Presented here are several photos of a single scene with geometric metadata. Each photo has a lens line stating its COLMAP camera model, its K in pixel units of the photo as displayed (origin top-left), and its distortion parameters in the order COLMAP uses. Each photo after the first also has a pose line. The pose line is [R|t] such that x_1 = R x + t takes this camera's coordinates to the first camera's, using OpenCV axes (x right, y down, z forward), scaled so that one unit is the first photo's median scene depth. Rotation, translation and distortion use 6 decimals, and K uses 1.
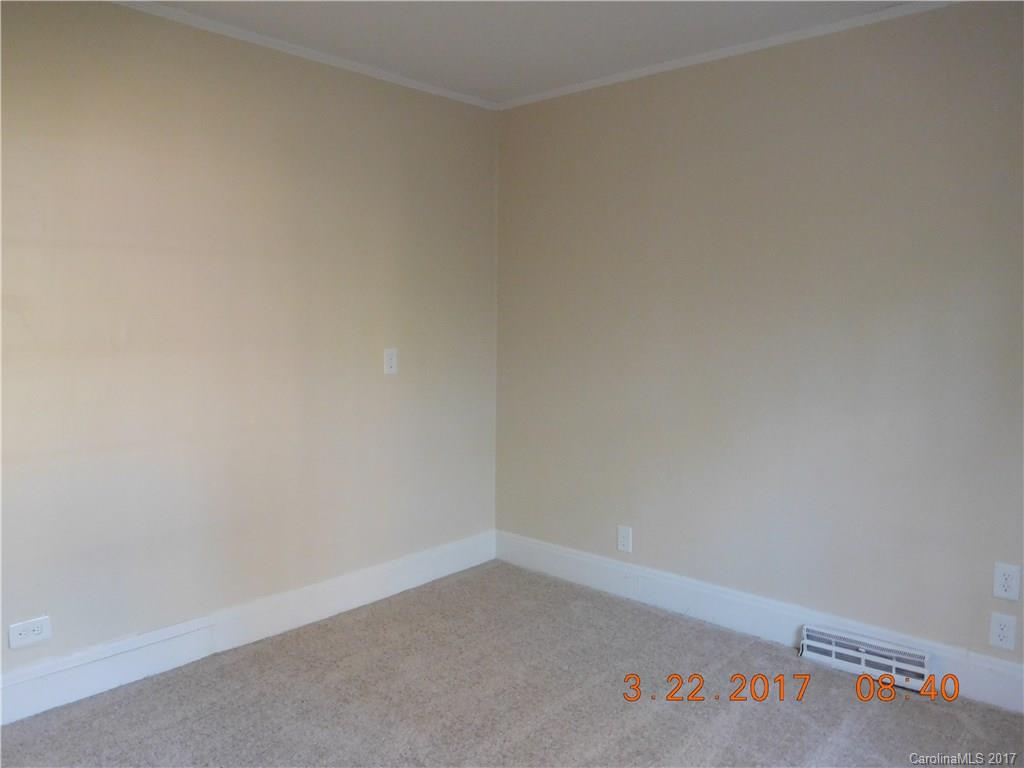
lens RADIAL K [[763.7, 0, 512.0], [0, 763.7, 384.0], [0, 0, 1]] dist [-0.023403, 0.006345]
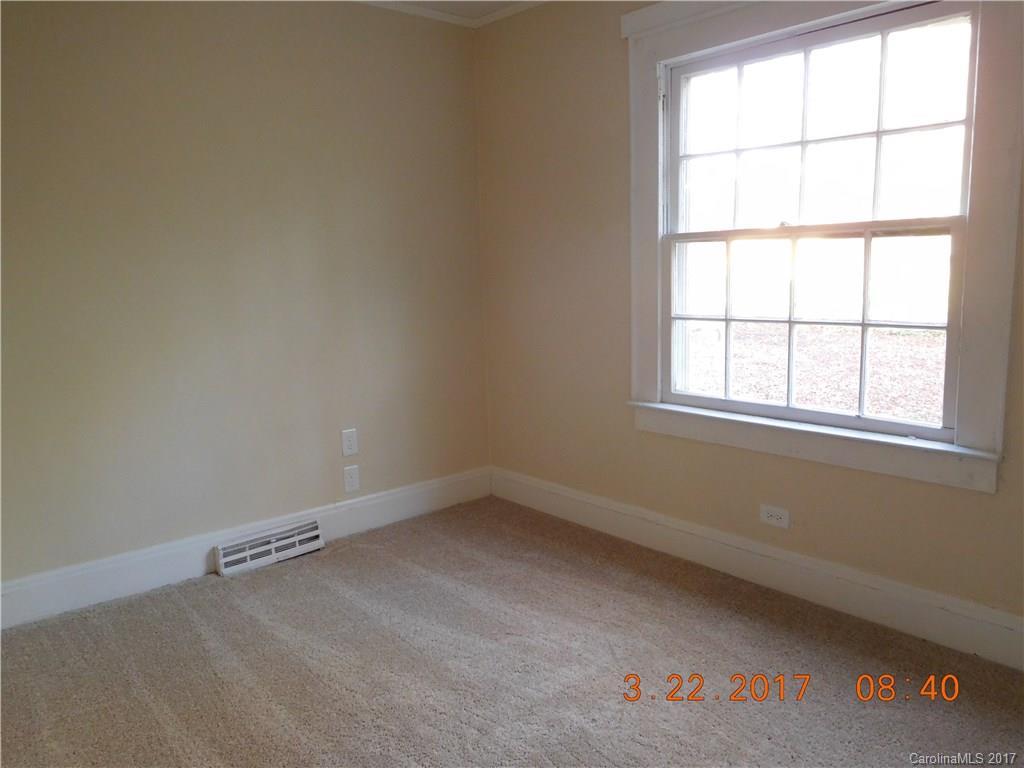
lens RADIAL K [[763.7, 0, 512.0], [0, 763.7, 384.0], [0, 0, 1]] dist [-0.023403, 0.006345]
pose [[0.158639, -0.185426, 0.969769, -0.554824], [0.110085, 0.979404, 0.169260, -0.038318], [-0.981180, 0.079905, 0.175784, 0.416953]]
